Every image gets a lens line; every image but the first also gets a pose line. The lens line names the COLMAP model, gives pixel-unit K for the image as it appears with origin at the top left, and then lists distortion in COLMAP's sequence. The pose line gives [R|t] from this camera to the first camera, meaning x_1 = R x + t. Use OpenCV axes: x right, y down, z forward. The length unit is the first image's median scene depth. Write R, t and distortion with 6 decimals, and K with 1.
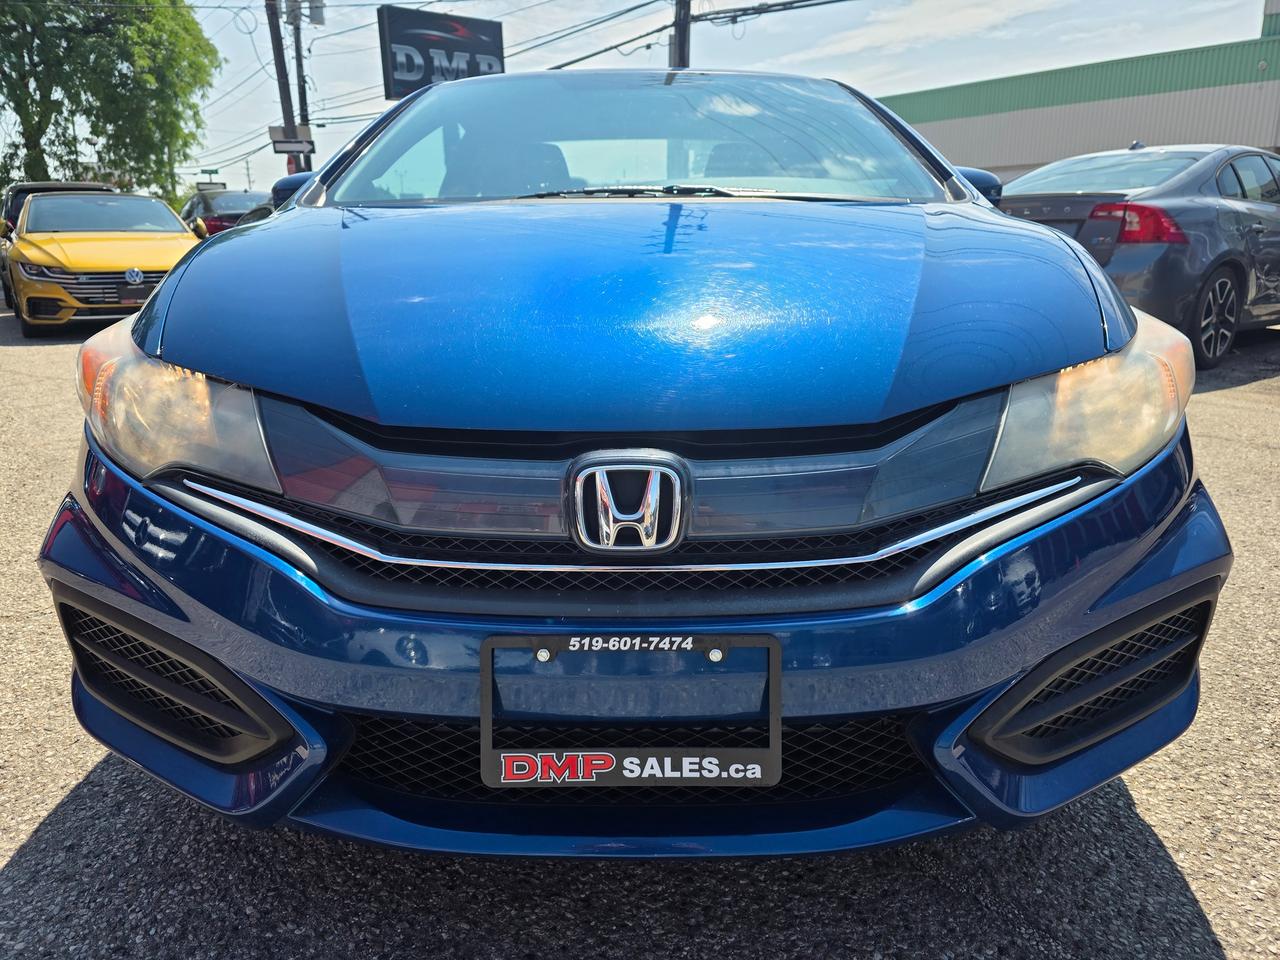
lens RADIAL K [[882.7, 0, 631.1], [0, 882.7, 468.2], [0, 0, 1]] dist [0.042207, -0.047462]
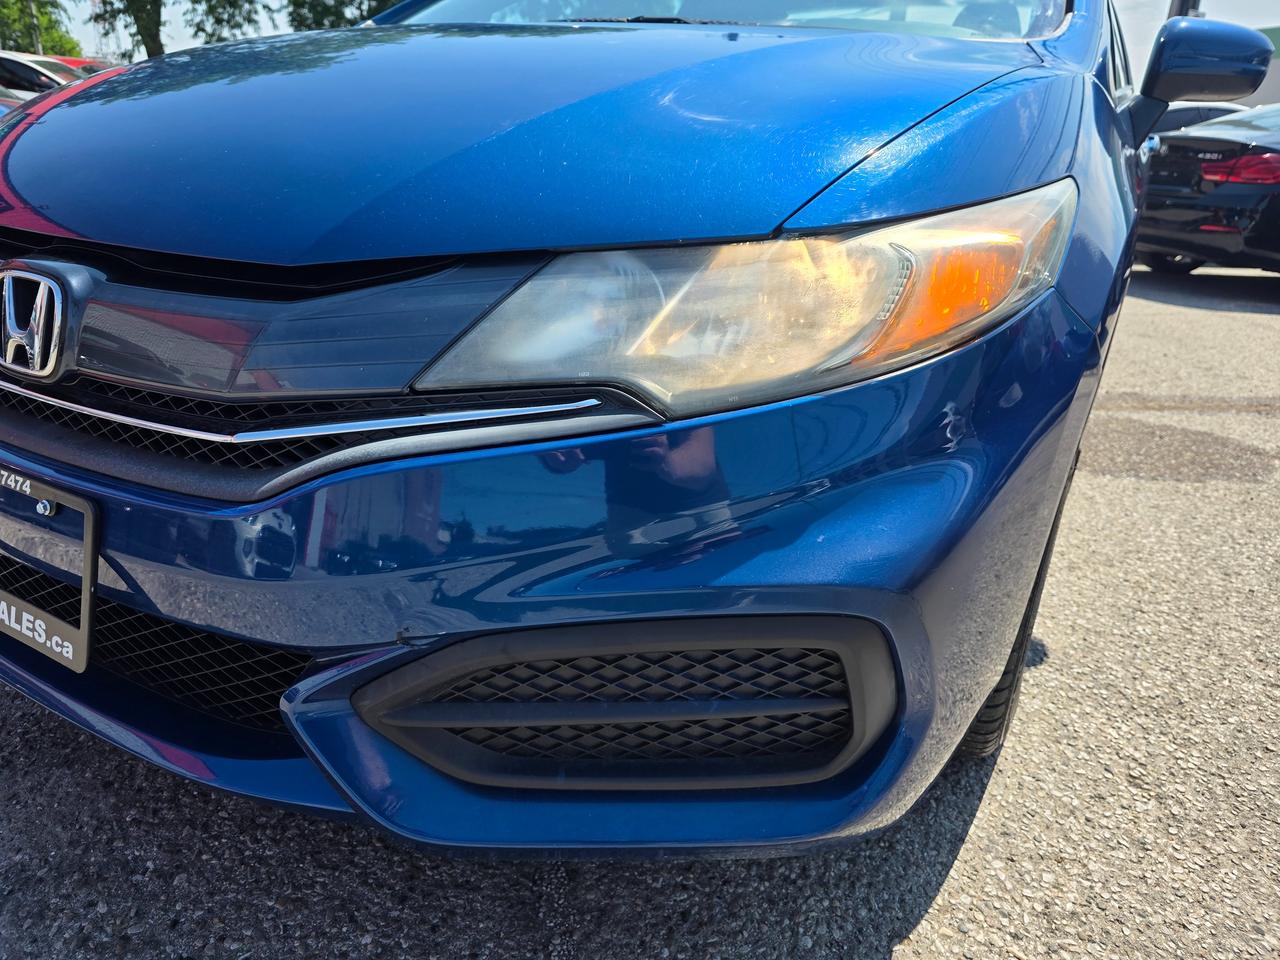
lens RADIAL K [[881.6, 0, 633.8], [0, 881.6, 473.0], [0, 0, 1]] dist [0.048408, -0.054056]
pose [[0.872110, 0.221796, -0.436155, 0.709277], [-0.180455, 0.974324, 0.134643, -0.028652], [0.454819, -0.038717, 0.889742, 0.367045]]
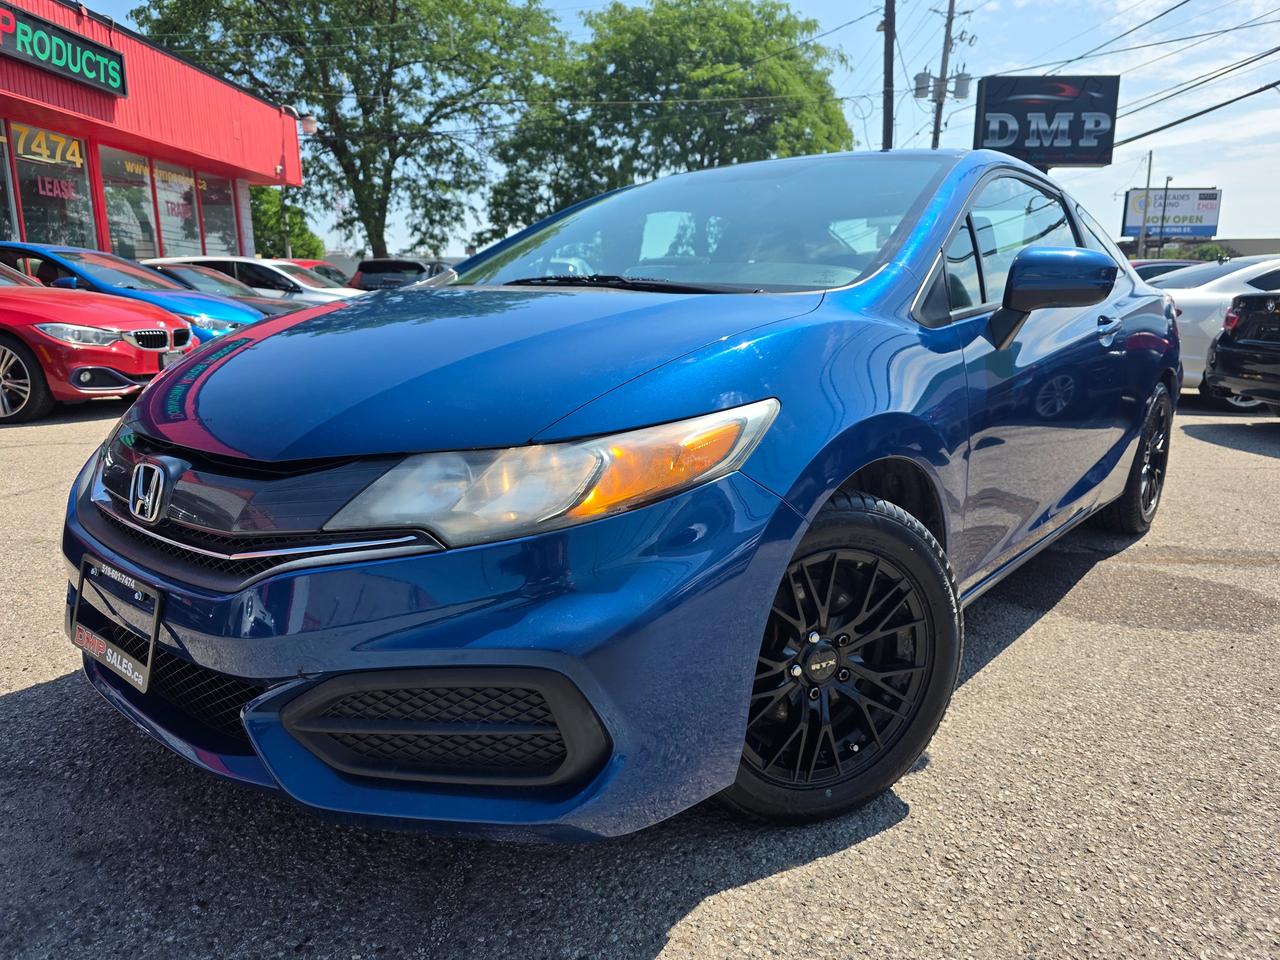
lens RADIAL K [[868.0, 0, 634.5], [0, 868.0, 485.2], [0, 0, 1]] dist [0.053746, -0.057202]
pose [[0.768219, 0.152019, -0.621877, 1.192189], [-0.180468, 0.983426, 0.017465, -0.108365], [0.614224, 0.098812, 0.782921, 0.251352]]
